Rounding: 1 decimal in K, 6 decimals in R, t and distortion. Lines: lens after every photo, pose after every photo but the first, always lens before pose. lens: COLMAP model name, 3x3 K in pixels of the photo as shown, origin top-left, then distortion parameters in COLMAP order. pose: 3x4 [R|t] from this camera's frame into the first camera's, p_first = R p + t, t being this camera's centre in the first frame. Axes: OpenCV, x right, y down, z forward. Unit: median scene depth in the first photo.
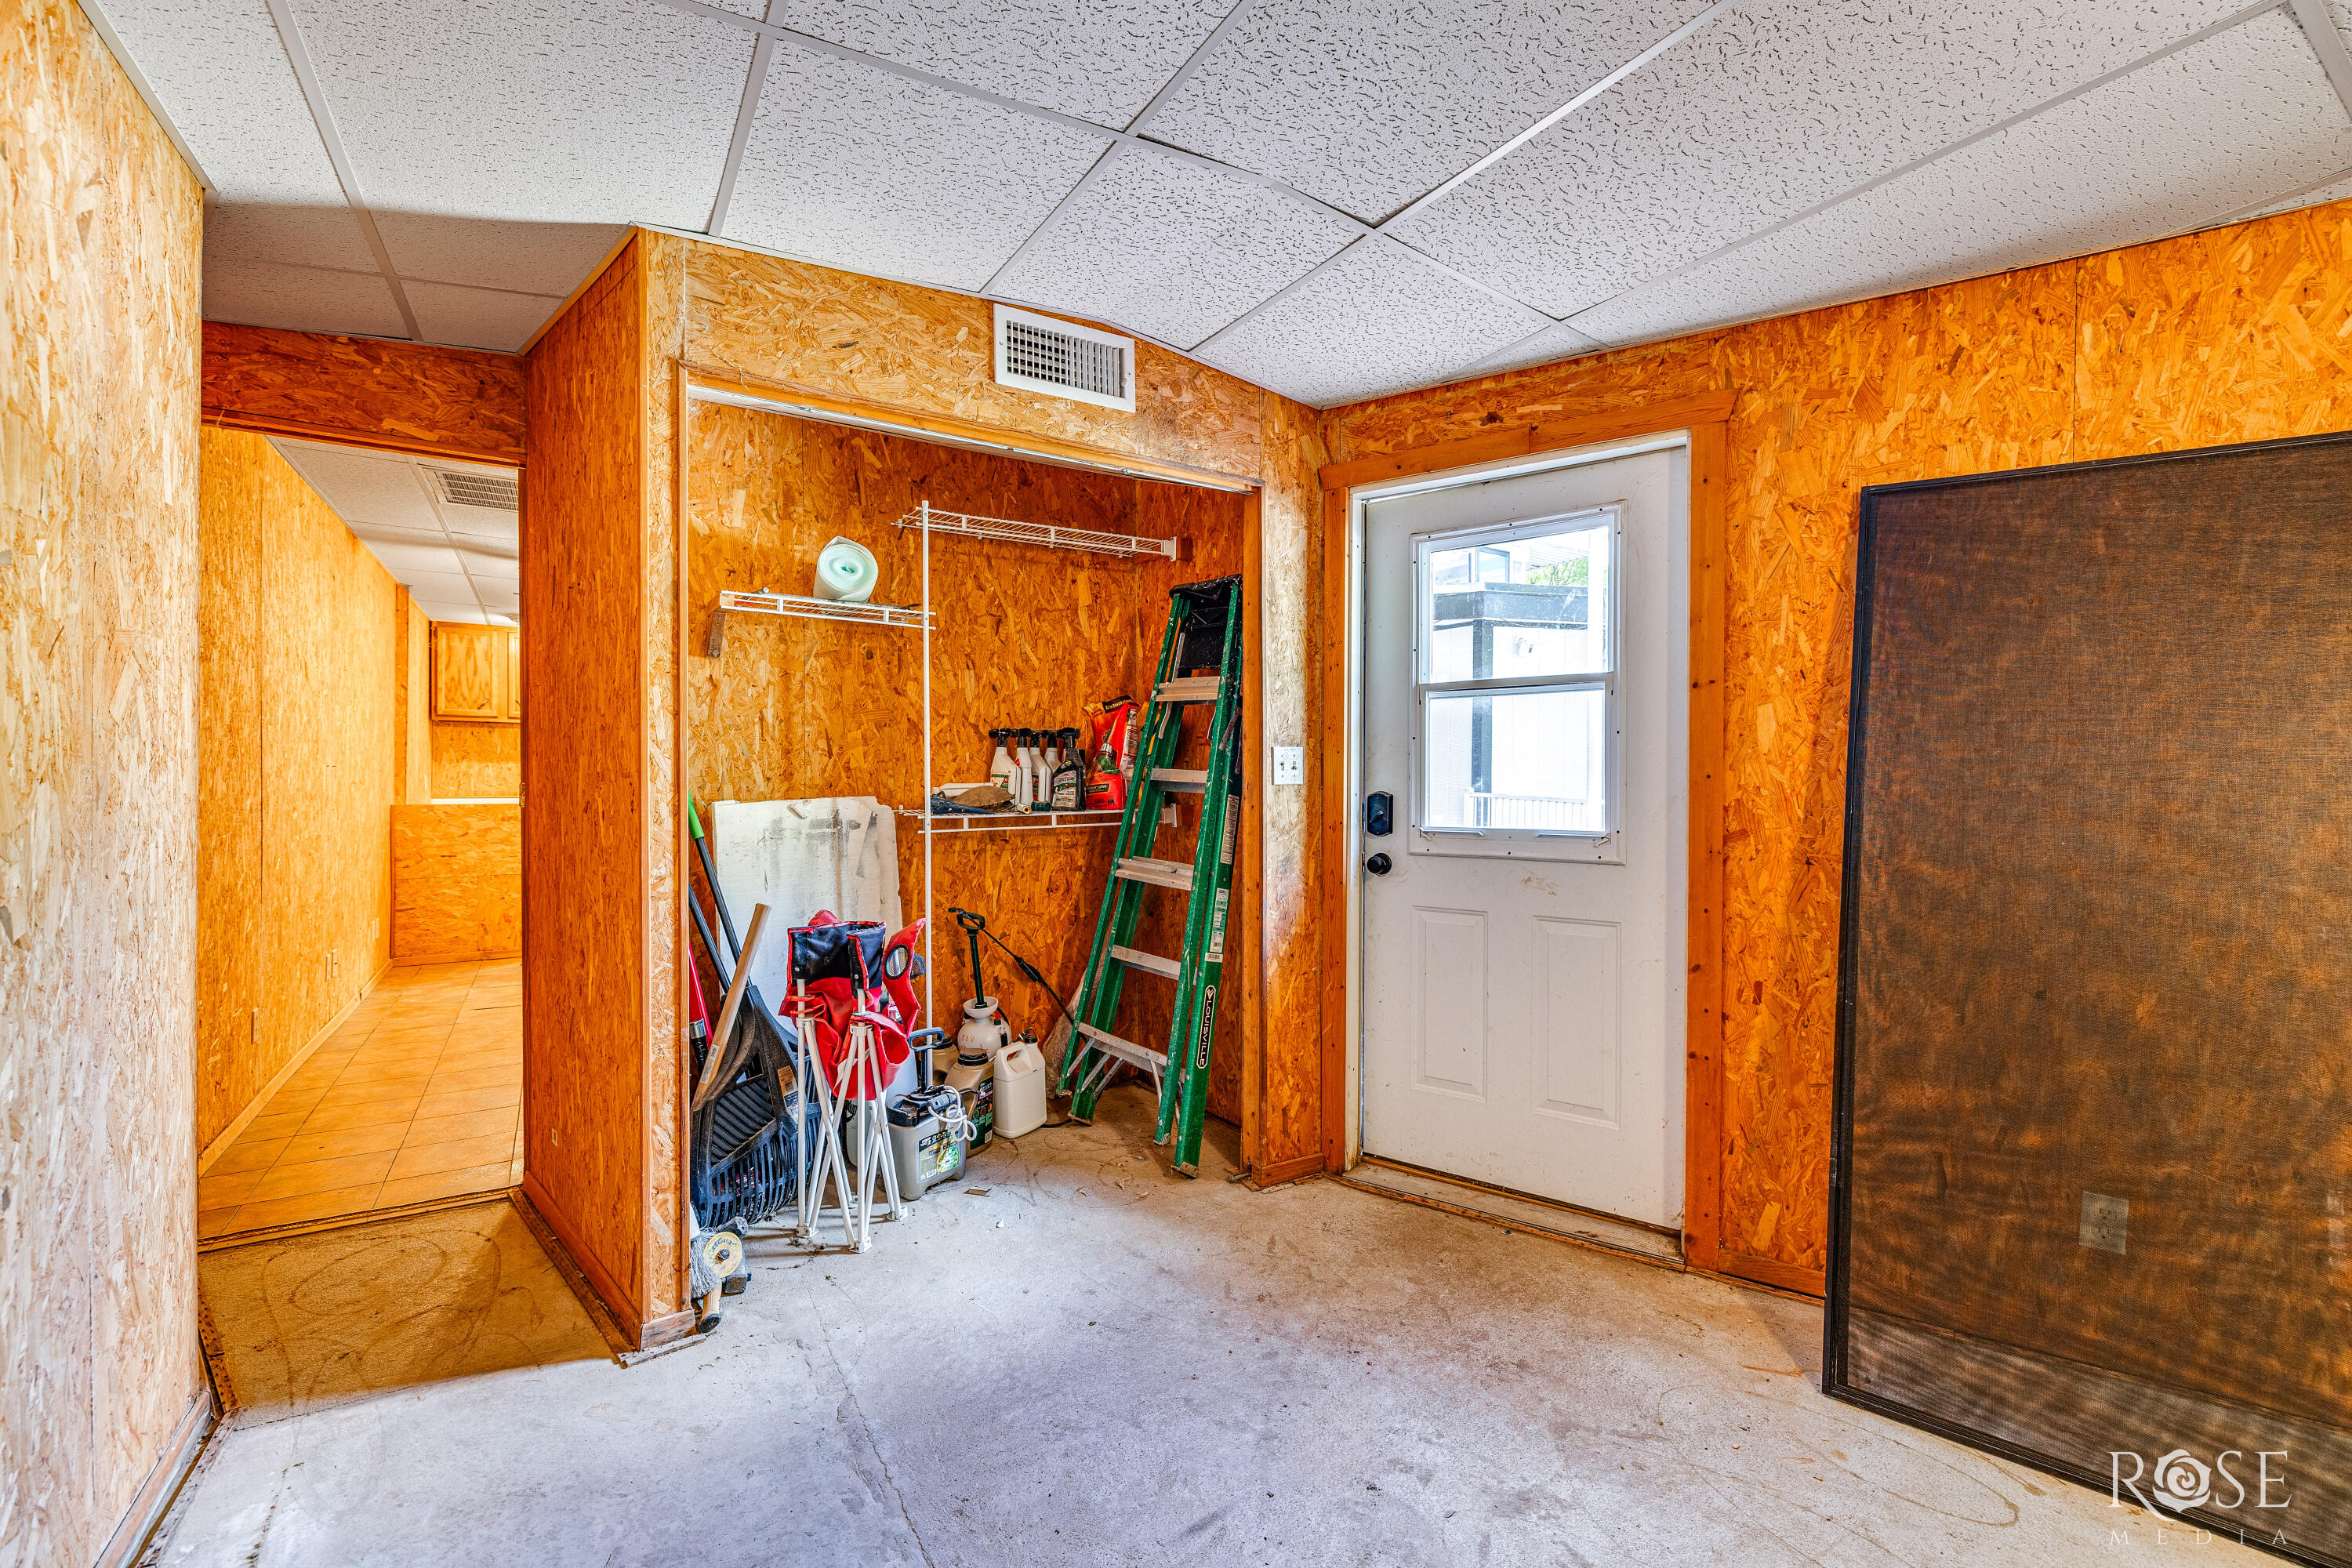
lens RADIAL K [[985.9, 0, 1172.6], [0, 985.9, 784.8], [0, 0, 1]] dist [-0.001188, -0.000102]
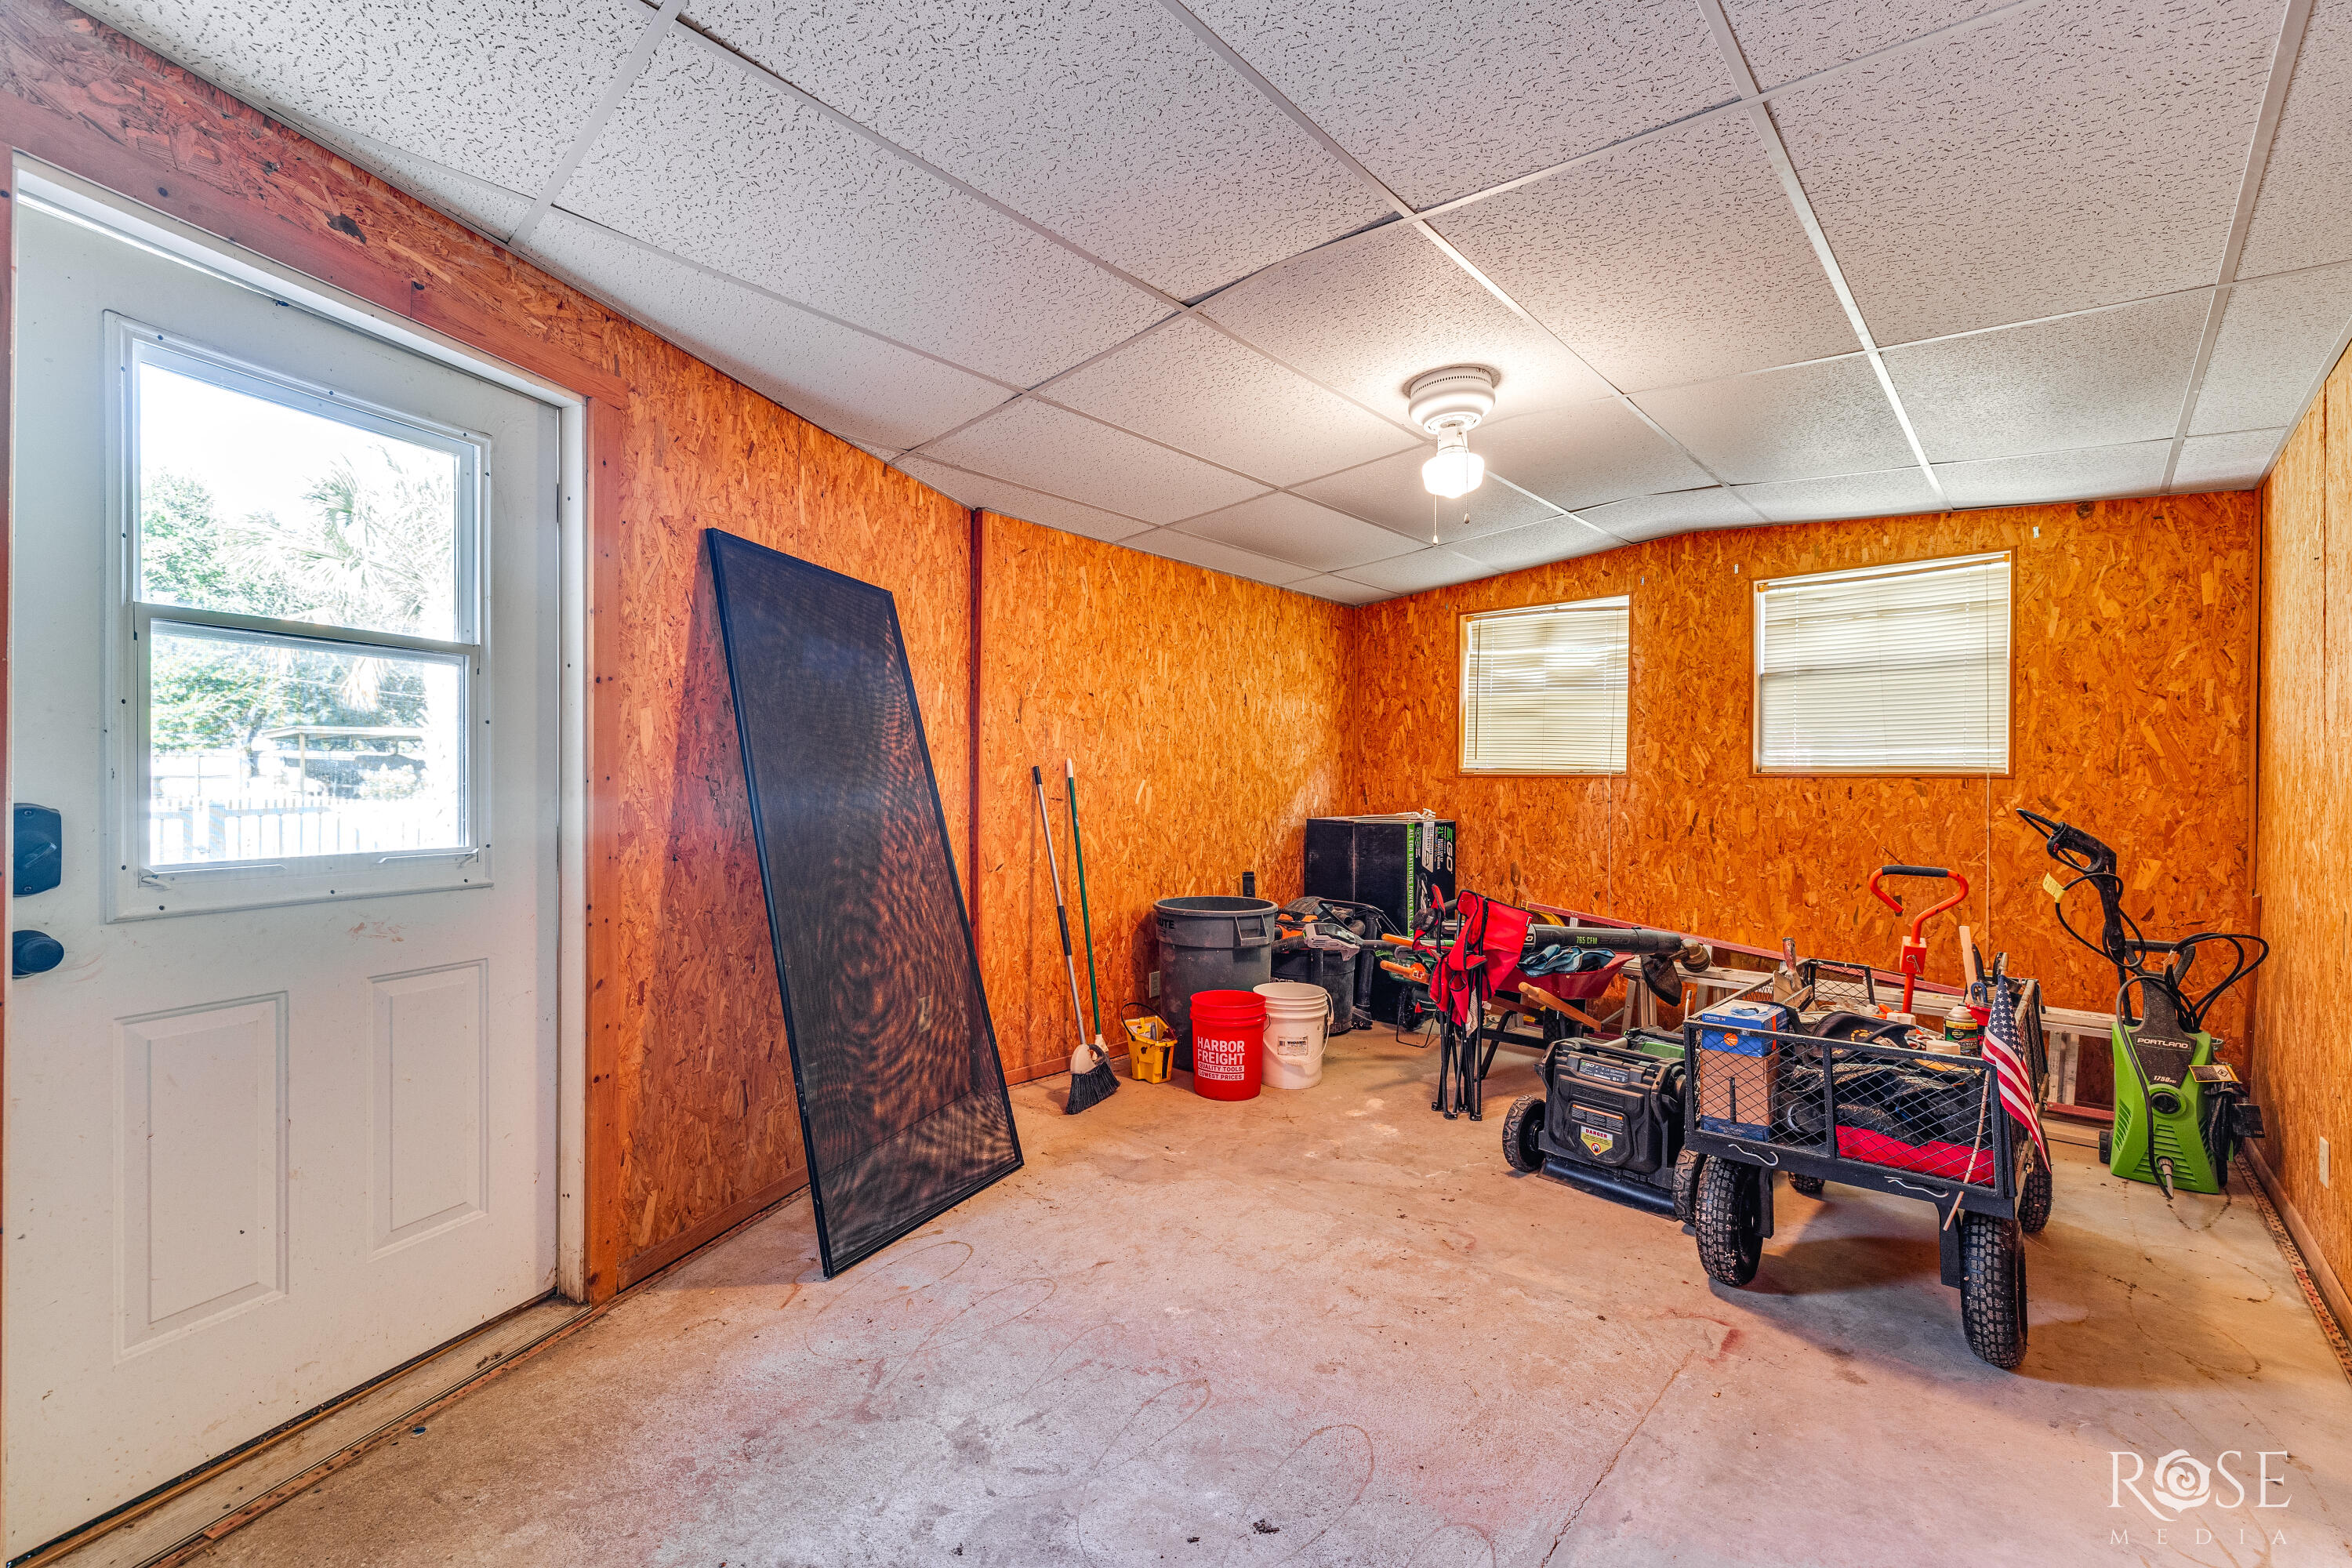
lens RADIAL K [[985.9, 0, 1172.6], [0, 985.9, 784.8], [0, 0, 1]] dist [-0.001188, -0.000102]
pose [[-0.276794, -0.007081, 0.960903, -0.661002], [-0.006241, 0.999965, 0.005572, -0.014244], [-0.960909, -0.004454, -0.276829, 0.951153]]
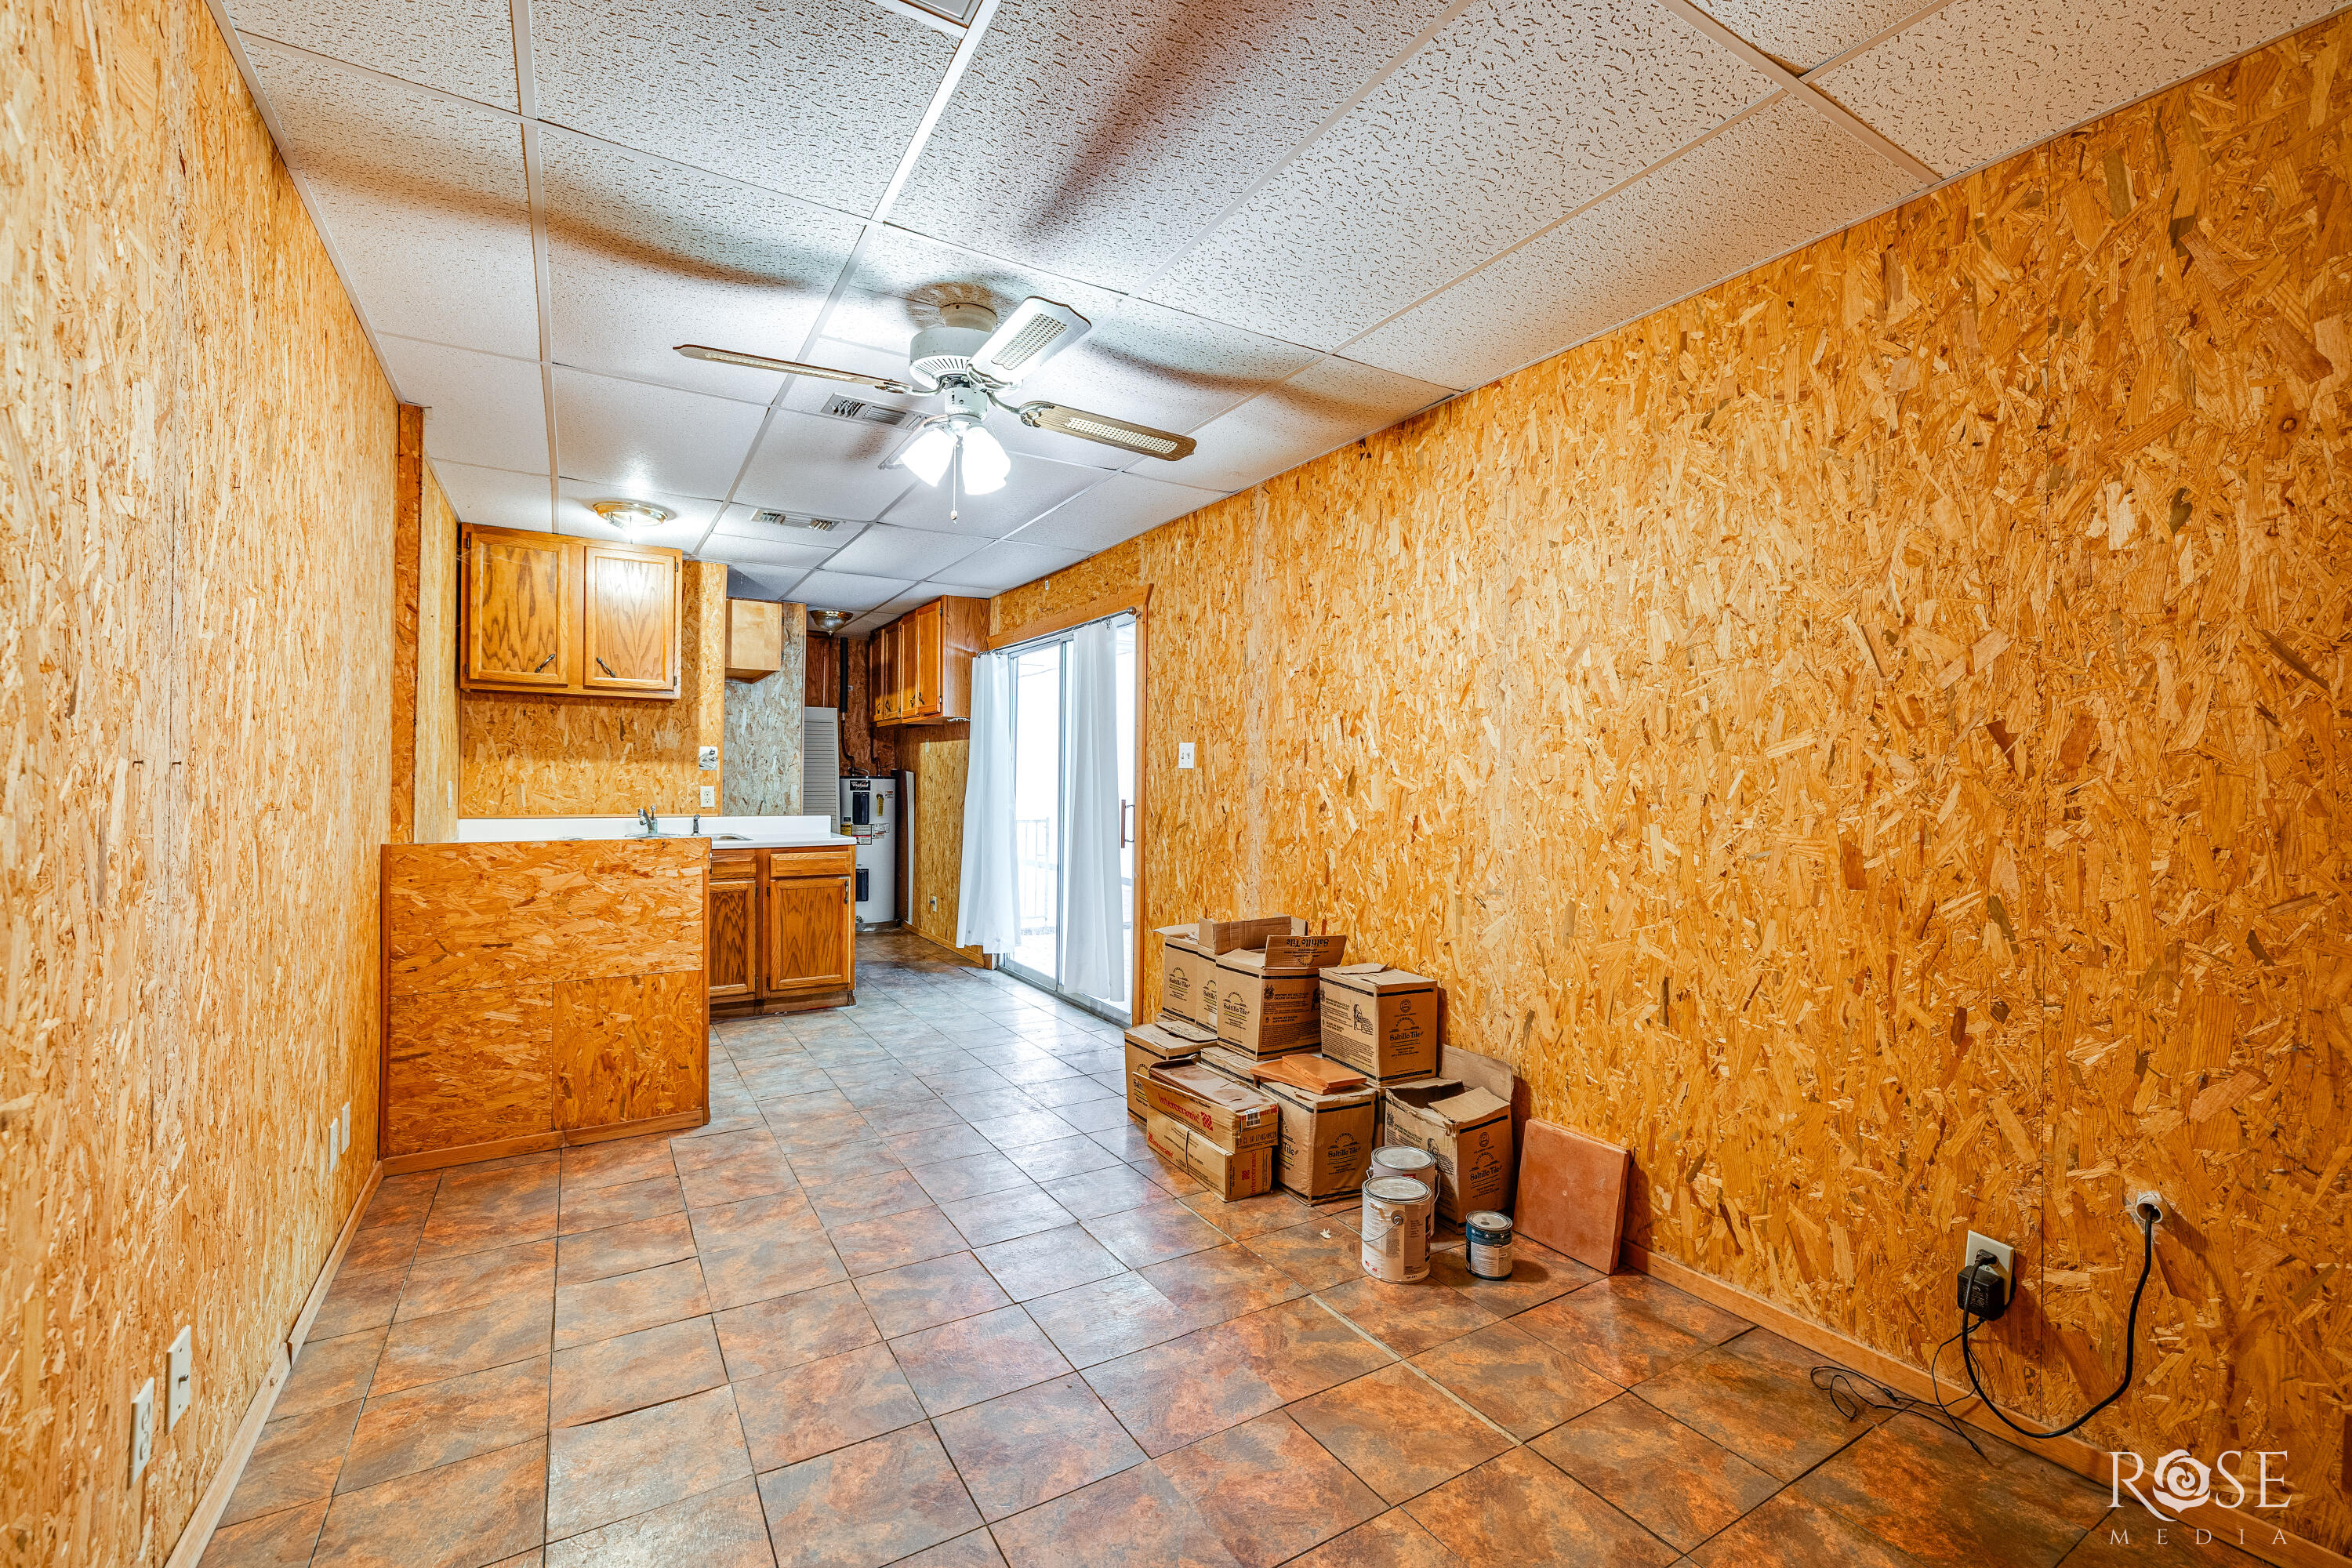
lens RADIAL K [[985.9, 0, 1172.6], [0, 985.9, 784.8], [0, 0, 1]] dist [-0.001188, -0.000102]
pose [[0.999936, 0.005597, -0.009783, -0.035341], [-0.005641, 0.999974, -0.004458, -0.000814], [0.009758, 0.004513, 0.999942, 0.045863]]
